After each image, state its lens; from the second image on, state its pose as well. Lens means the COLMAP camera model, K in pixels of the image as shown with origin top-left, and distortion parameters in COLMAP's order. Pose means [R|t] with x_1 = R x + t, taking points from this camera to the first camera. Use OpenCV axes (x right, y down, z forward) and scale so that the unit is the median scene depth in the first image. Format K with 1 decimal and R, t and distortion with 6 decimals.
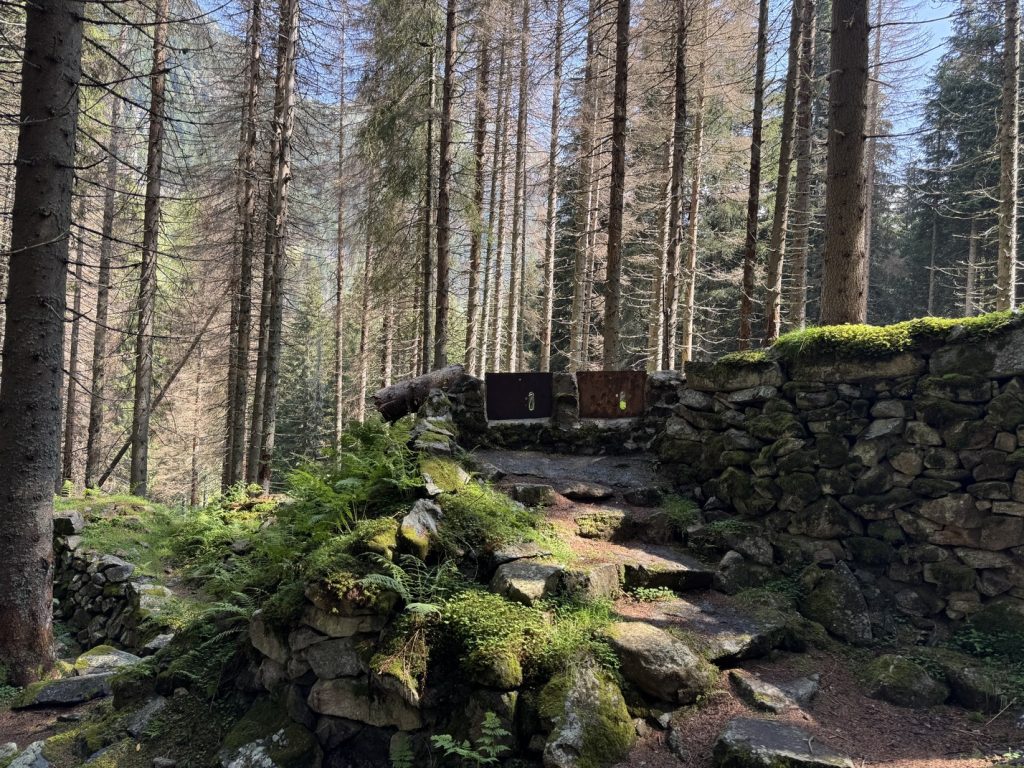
lens RADIAL K [[771.8, 0, 512.0], [0, 771.8, 384.0], [0, 0, 1]] dist [0.086835, 0.000410]
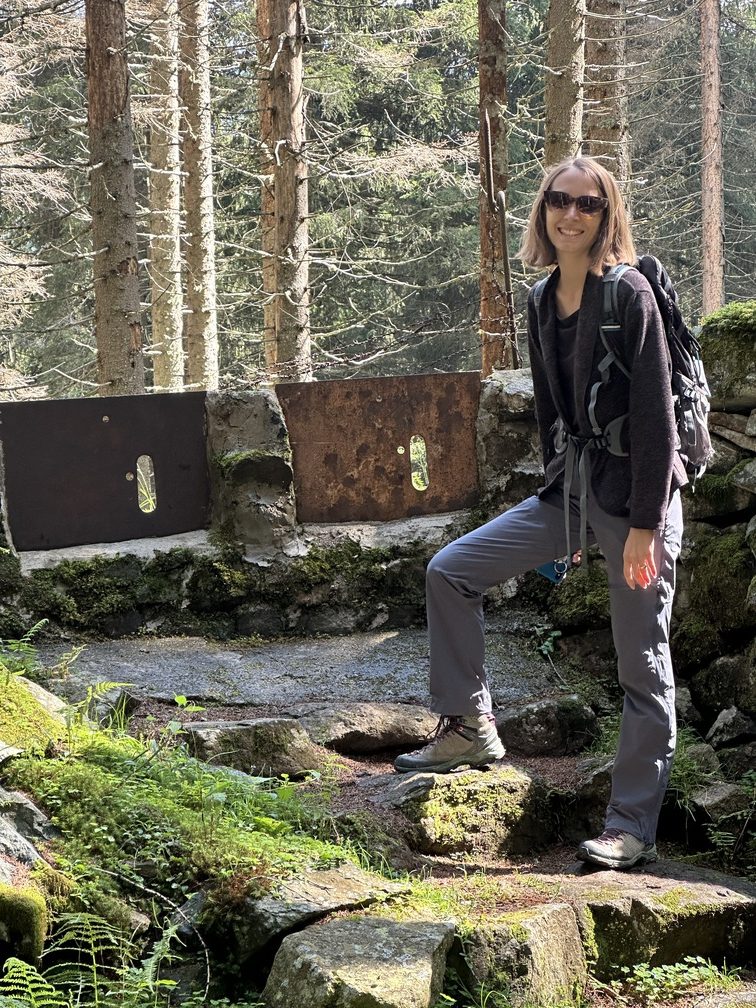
lens RADIAL K [[2481.5, 0, 378.0], [0, 2481.5, 504.0], [0, 0, 1]] dist [0.067559, 0.498301]
pose [[0.938019, -0.061895, 0.341013, -0.271041], [0.069954, 0.997485, -0.011375, 0.055949], [-0.339452, 0.034525, 0.939990, -0.000917]]
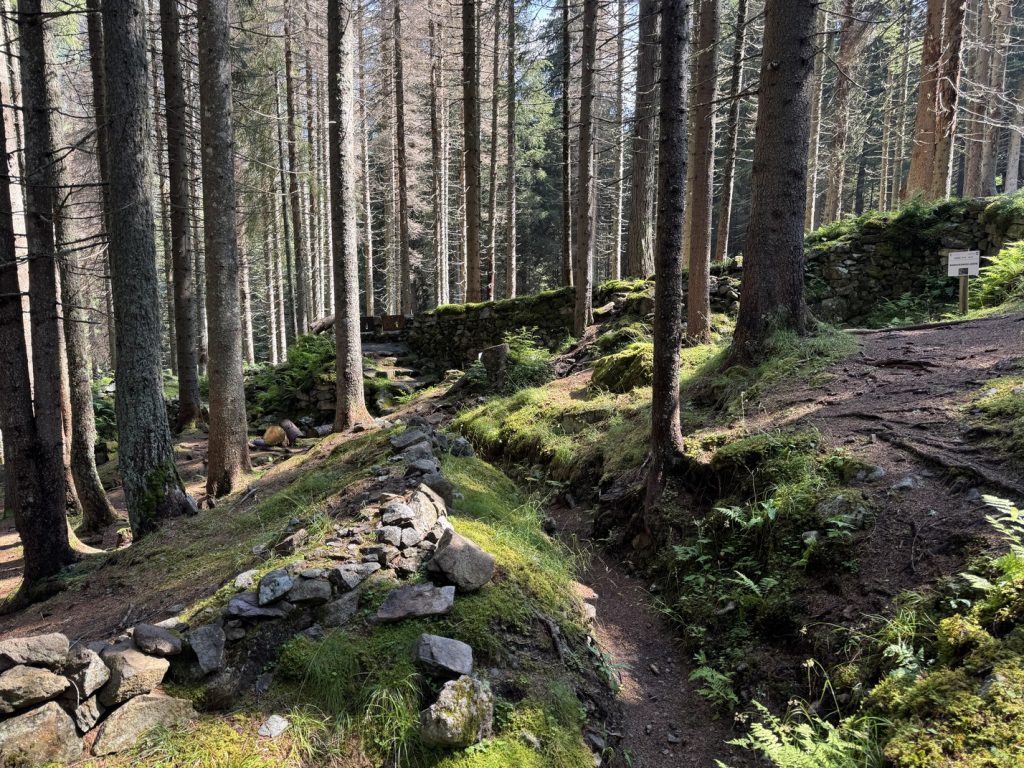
lens RADIAL K [[771.8, 0, 512.0], [0, 771.8, 384.0], [0, 0, 1]] dist [0.086835, 0.000410]
pose [[0.974515, -0.067724, 0.213856, -0.102160], [0.033191, 0.986377, 0.161118, -0.263869], [-0.221855, -0.149914, 0.963487, -2.472132]]
